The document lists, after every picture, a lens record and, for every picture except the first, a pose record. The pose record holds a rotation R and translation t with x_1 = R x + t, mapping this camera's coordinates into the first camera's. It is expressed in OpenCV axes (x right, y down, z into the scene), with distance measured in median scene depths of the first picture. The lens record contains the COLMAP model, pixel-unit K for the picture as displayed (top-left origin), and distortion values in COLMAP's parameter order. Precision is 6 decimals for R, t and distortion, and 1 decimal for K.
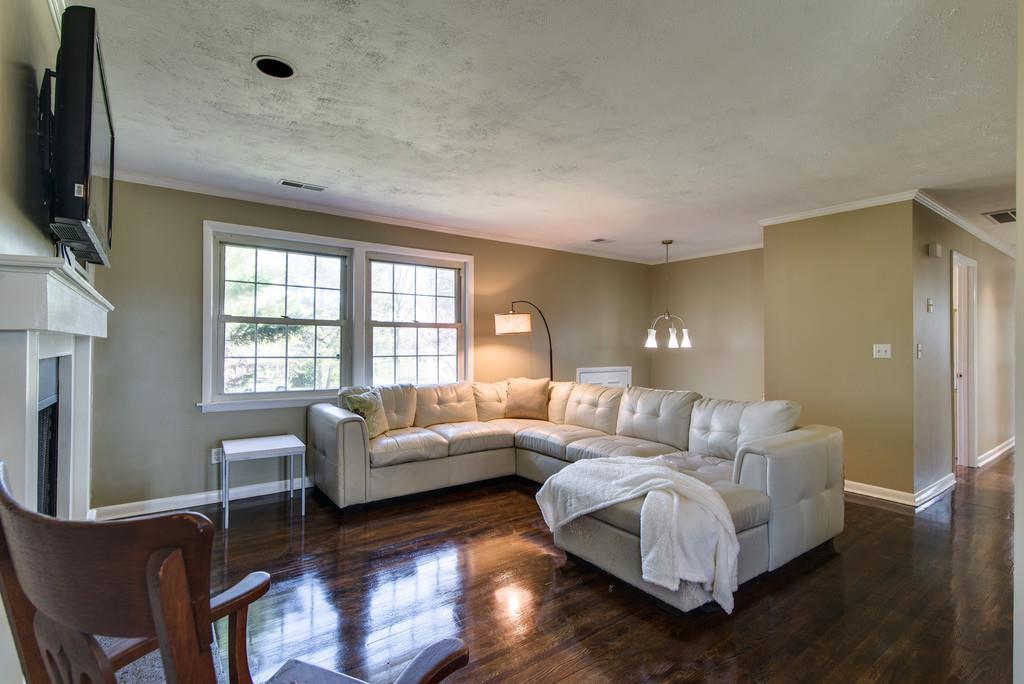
lens RADIAL K [[484.2, 0, 506.1], [0, 484.2, 335.9], [0, 0, 1]] dist [0.001310, 0.000617]
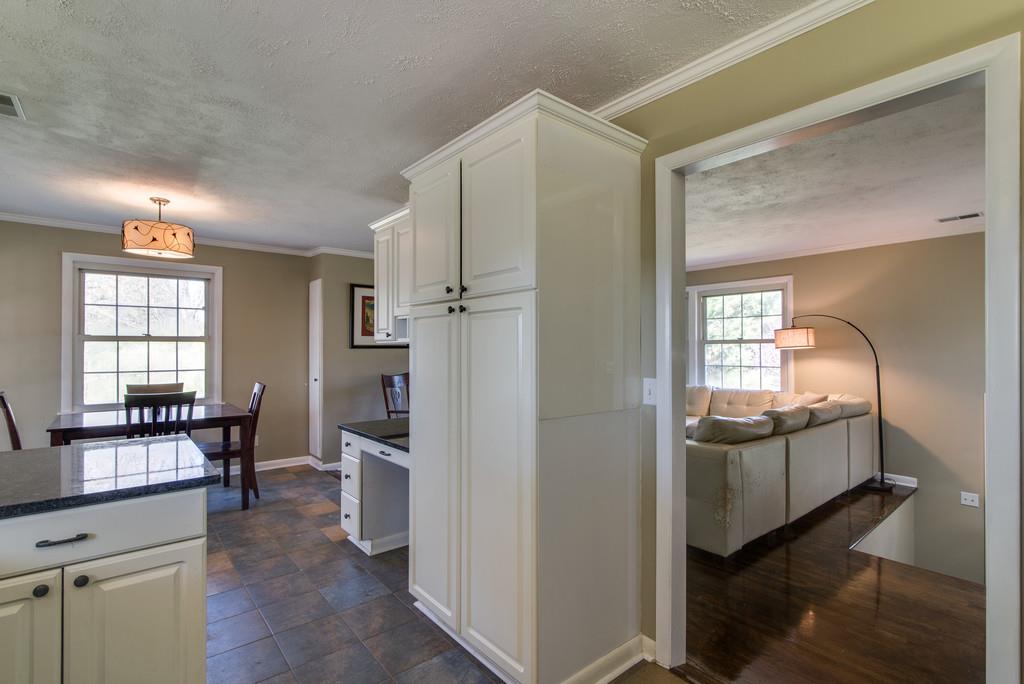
lens RADIAL K [[484.2, 0, 512.4], [0, 484.2, 344.4], [0, 0, 1]] dist [0.001310, 0.000617]
pose [[0.070089, -0.010938, -0.997481, 1.096097], [0.014753, 0.999842, -0.009927, -0.011920], [0.997432, -0.014020, 0.070240, 0.347913]]
